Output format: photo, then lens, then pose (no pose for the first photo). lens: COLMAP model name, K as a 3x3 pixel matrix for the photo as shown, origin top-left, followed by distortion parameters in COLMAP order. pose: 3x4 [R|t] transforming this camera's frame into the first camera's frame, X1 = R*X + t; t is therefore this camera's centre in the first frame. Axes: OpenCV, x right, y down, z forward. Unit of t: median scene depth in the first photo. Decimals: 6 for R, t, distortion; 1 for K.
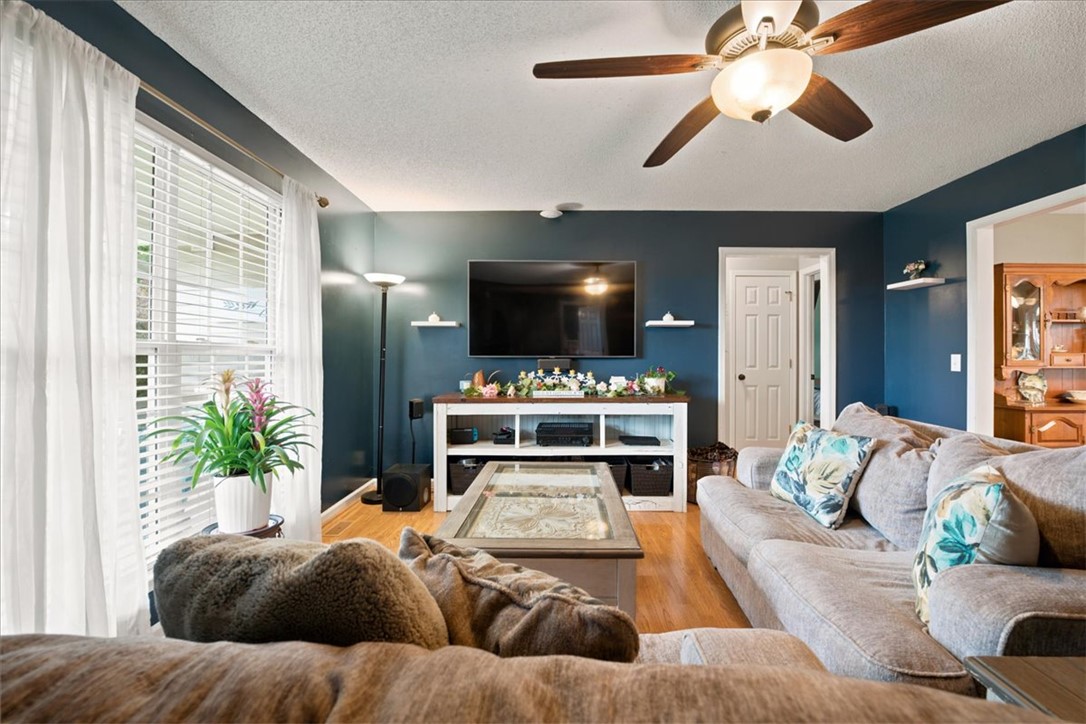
lens RADIAL K [[464.9, 0, 543.6], [0, 464.9, 361.0], [0, 0, 1]] dist [-0.013471, -0.000285]
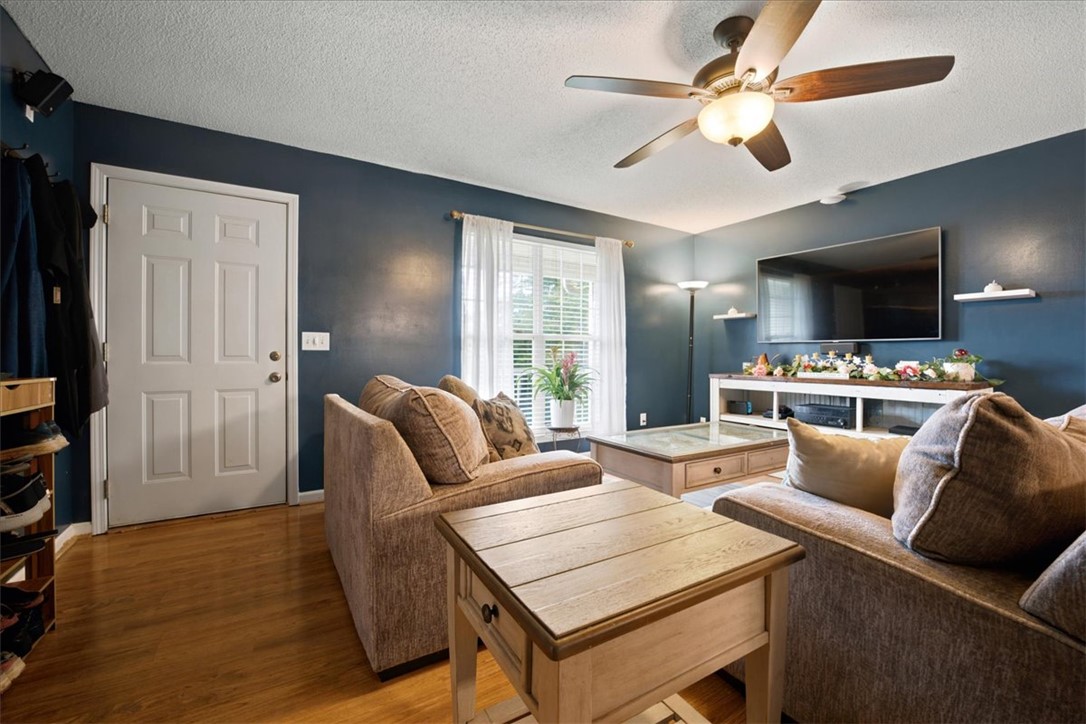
lens RADIAL K [[449.3, 0, 548.3], [0, 449.3, 362.5], [0, 0, 1]] dist [-0.012467, -0.000189]
pose [[0.551485, 0.014372, -0.834061, 0.513225], [-0.009907, 0.999894, 0.010679, 0.035858], [0.834126, 0.002374, 0.551569, -0.055970]]
